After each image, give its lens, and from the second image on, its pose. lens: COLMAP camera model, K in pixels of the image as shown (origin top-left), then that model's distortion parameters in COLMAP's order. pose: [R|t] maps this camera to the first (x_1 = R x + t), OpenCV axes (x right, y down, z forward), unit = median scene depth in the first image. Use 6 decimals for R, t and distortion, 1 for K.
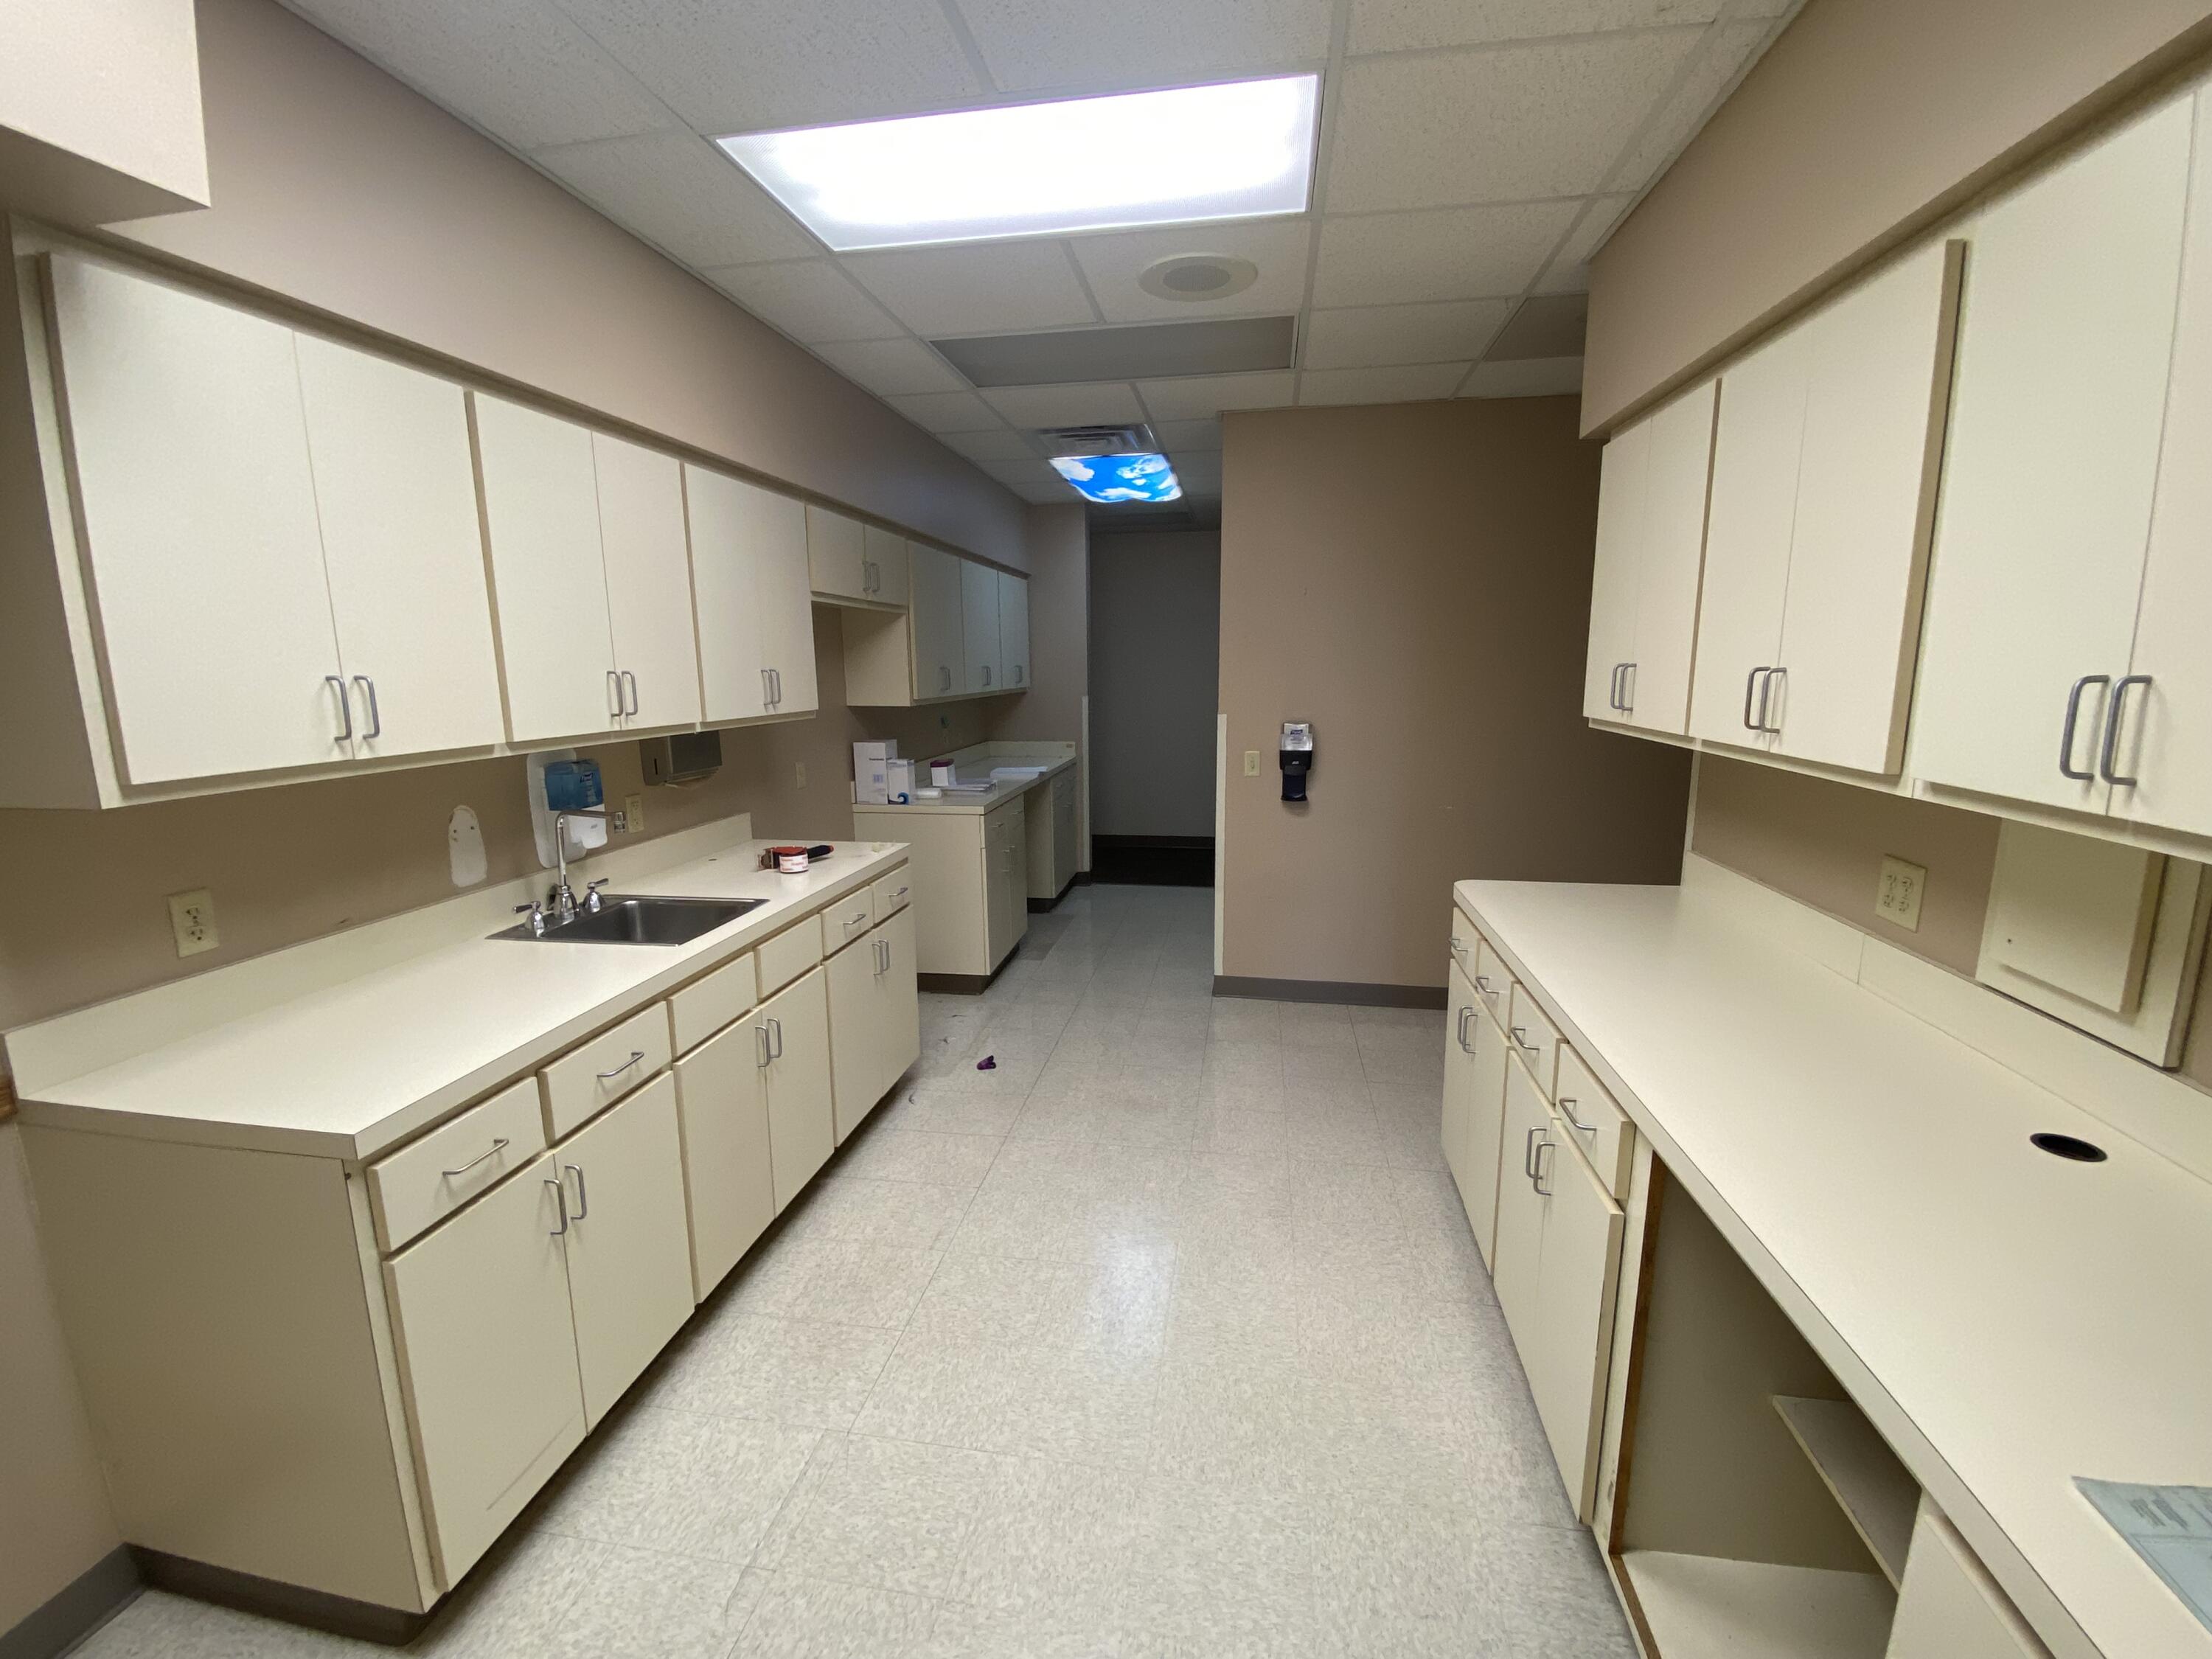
lens RADIAL K [[952.0, 0, 1097.8], [0, 952.0, 831.8], [0, 0, 1]] dist [-0.004954, -0.006987]
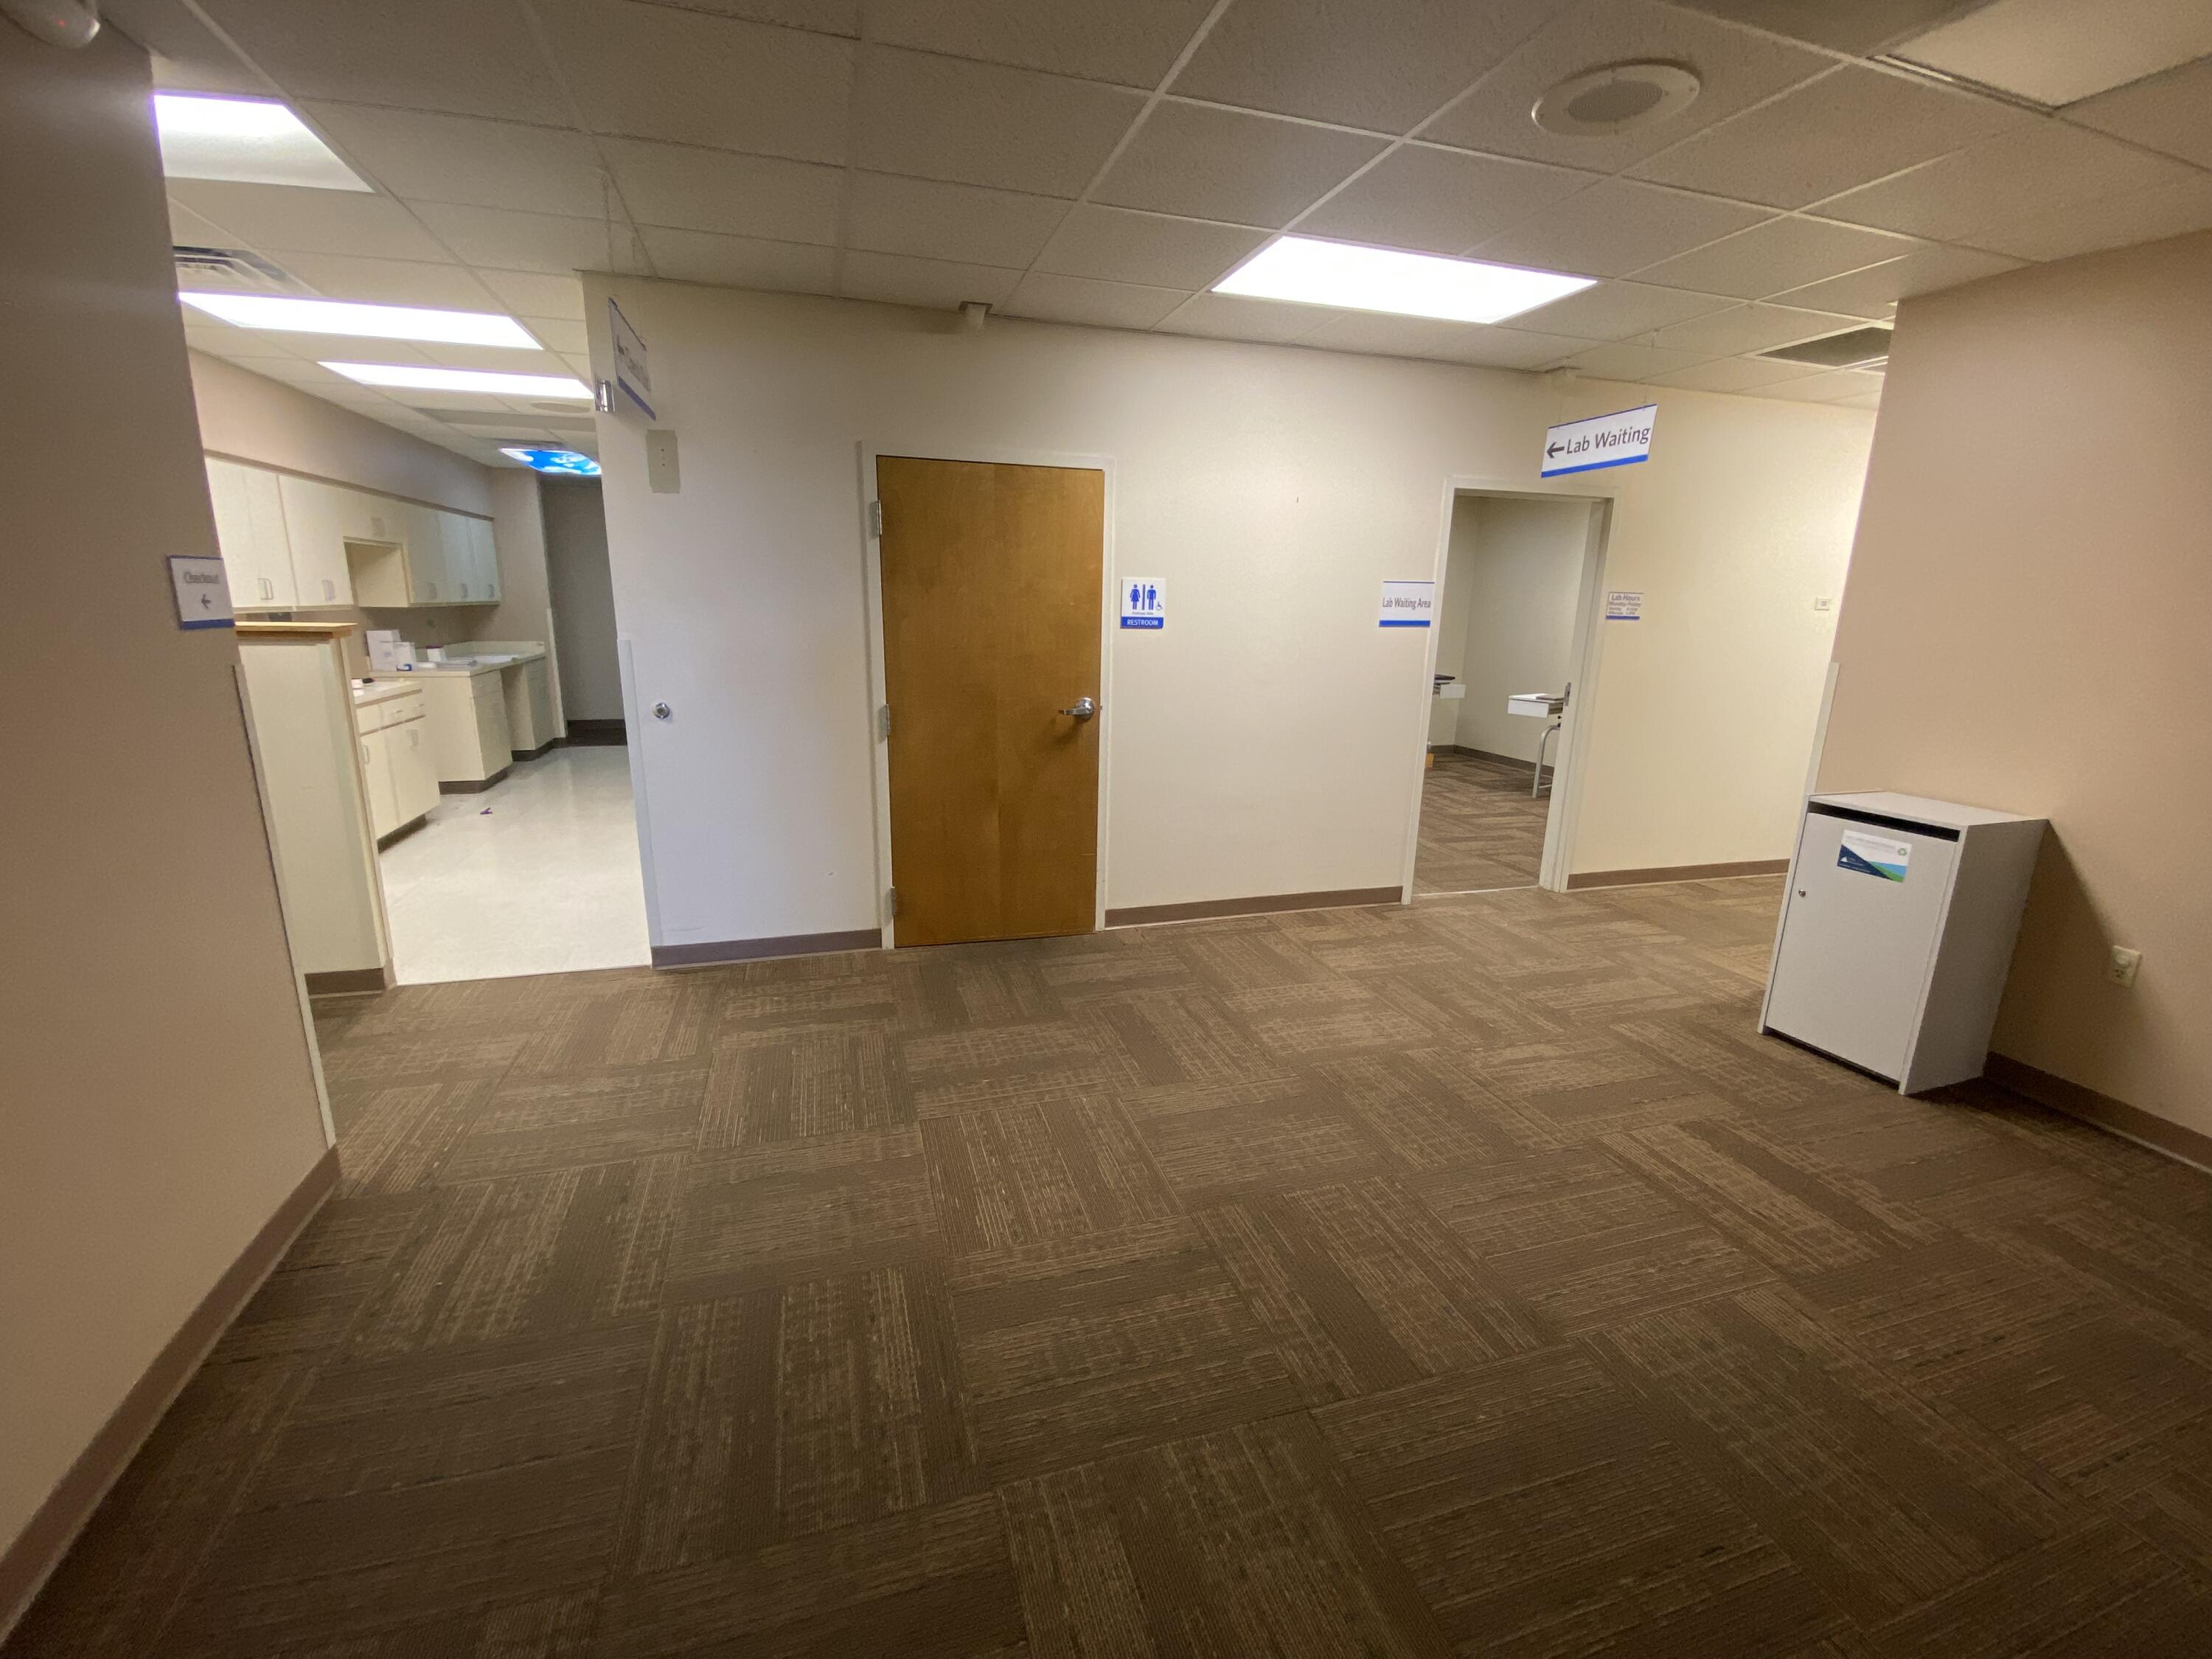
lens RADIAL K [[952.0, 0, 1097.1], [0, 952.0, 820.0], [0, 0, 1]] dist [-0.004954, -0.006987]
pose [[0.894144, -0.078501, 0.440846, 0.095763], [0.053885, 0.996222, 0.068105, 0.161437], [-0.444526, -0.037141, 0.894995, -0.857910]]
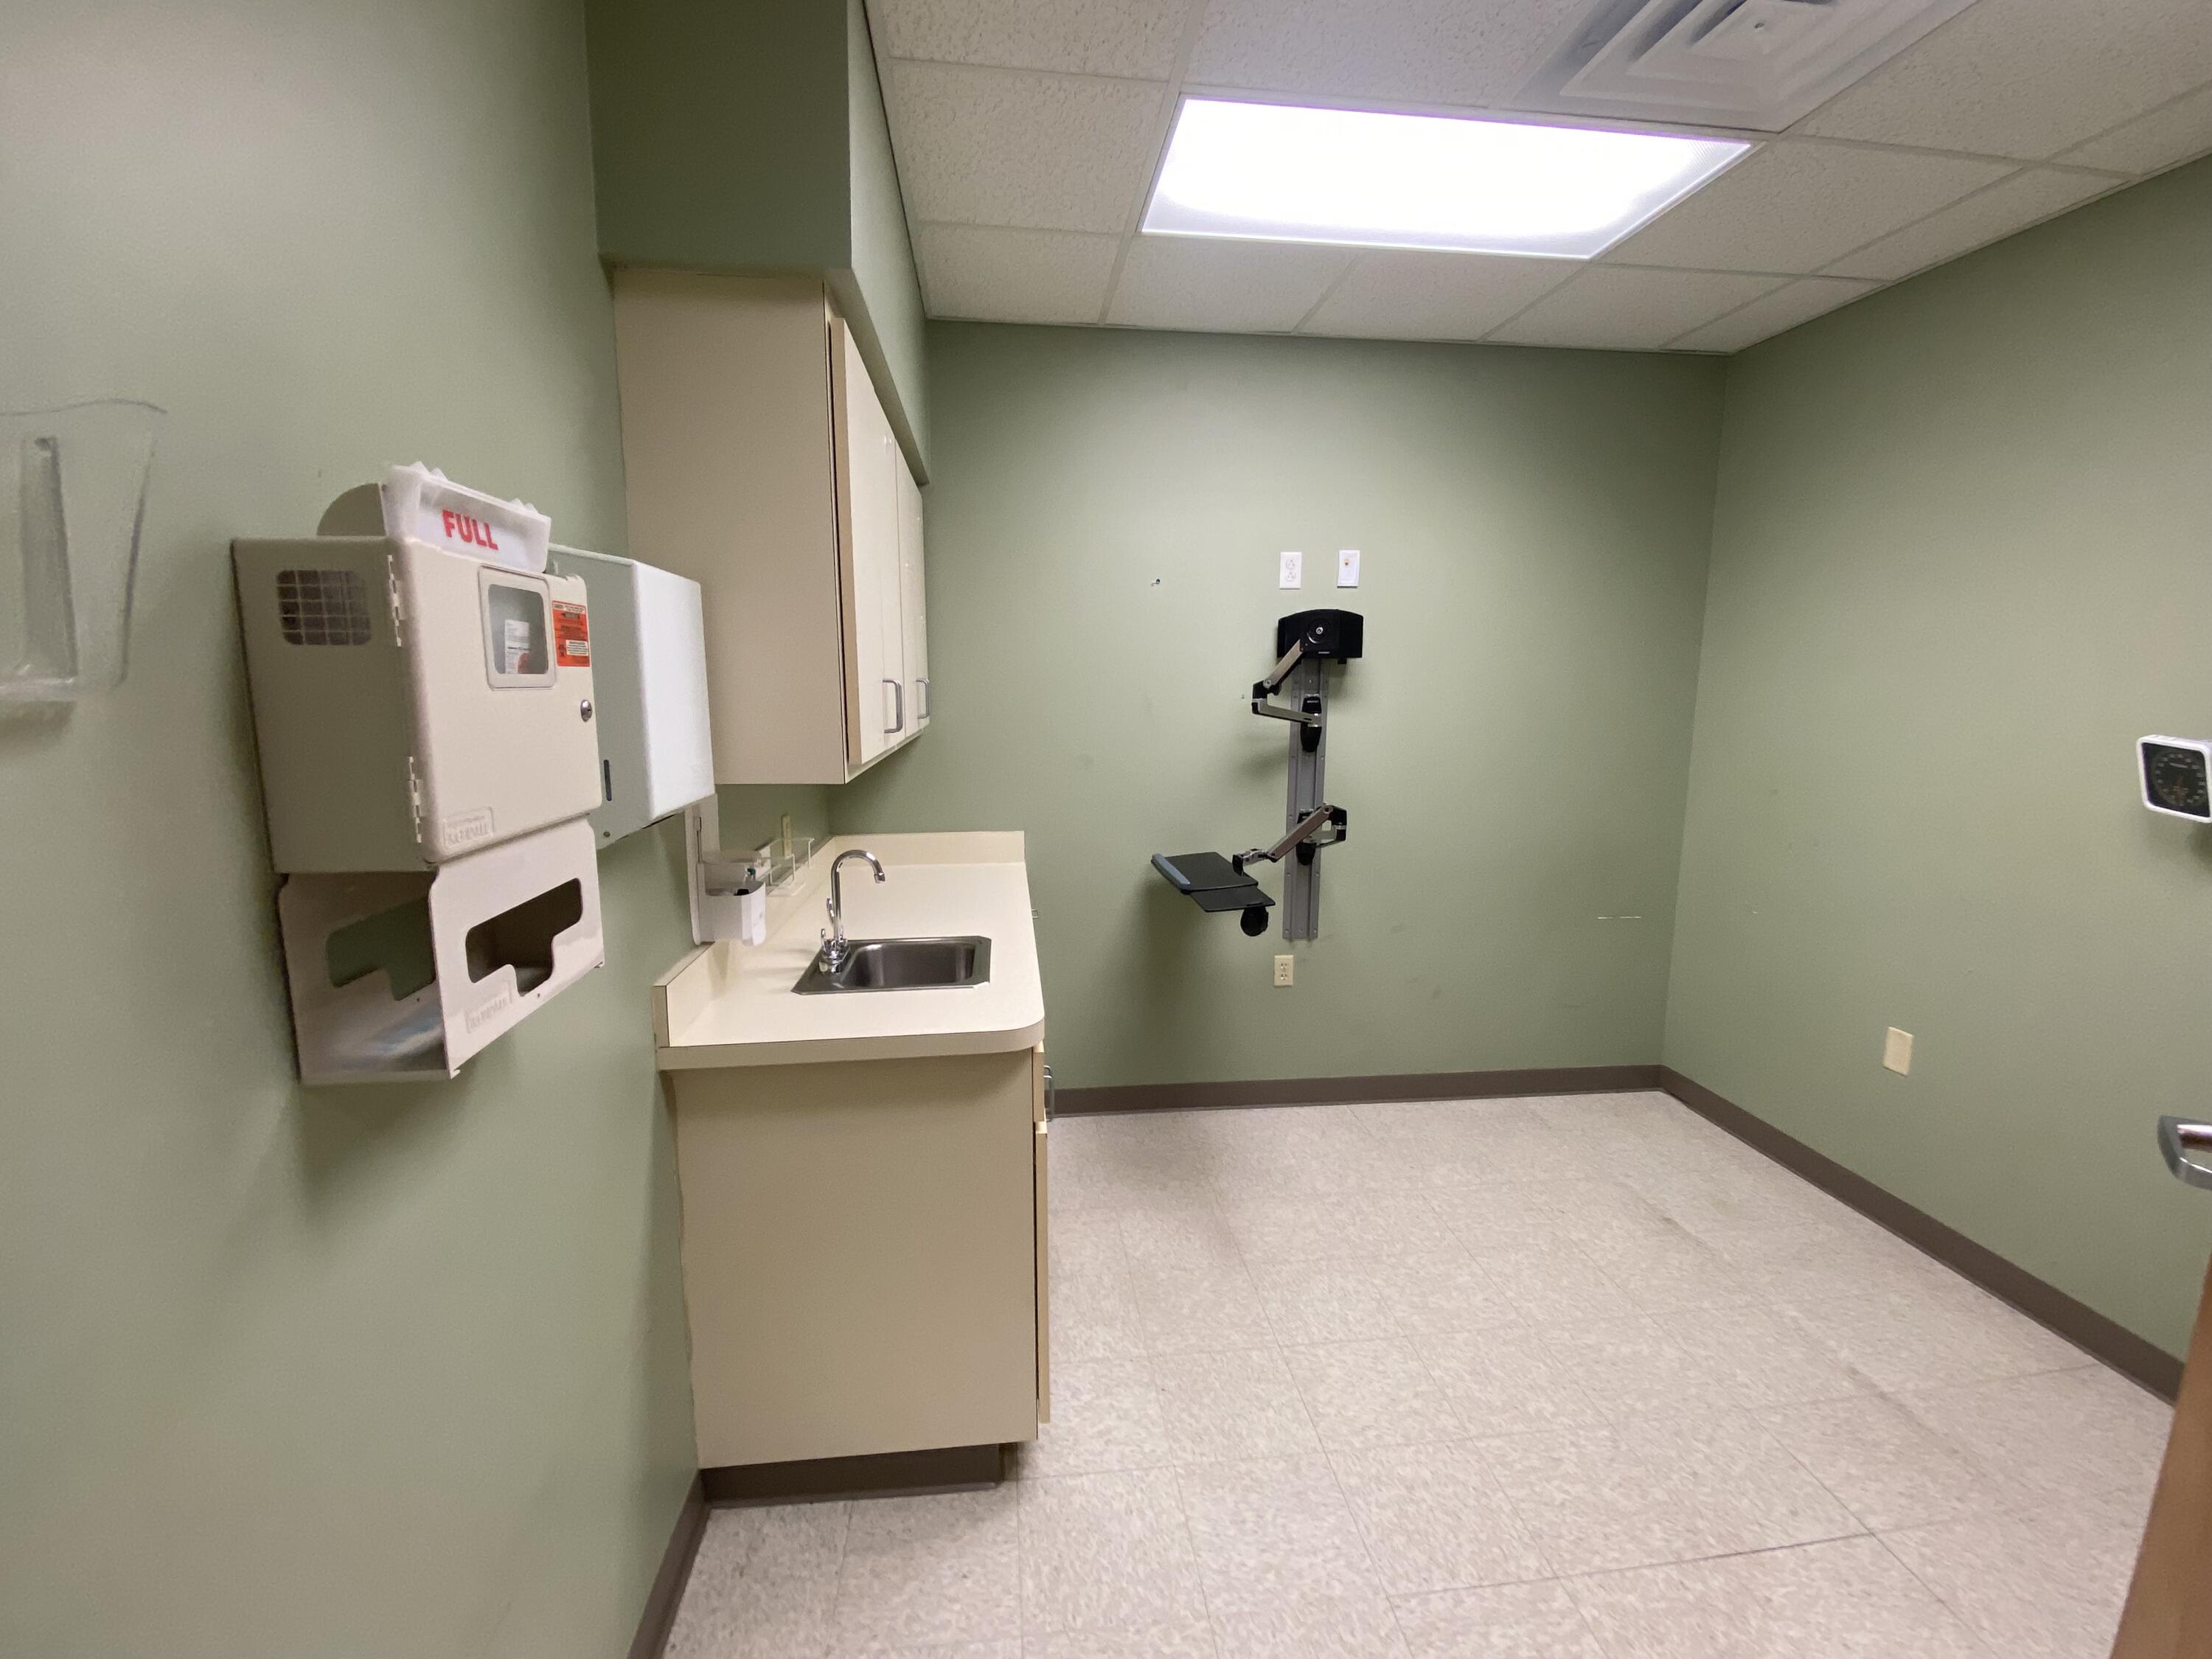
lens RADIAL K [[952.0, 0, 1112.3], [0, 952.0, 826.5], [0, 0, 1]] dist [-0.004954, -0.006987]
pose [[0.958801, -0.039875, 0.281266, -0.297010], [0.045025, 0.998915, -0.011869, -0.008689], [-0.280487, 0.024044, 0.959557, 0.061537]]
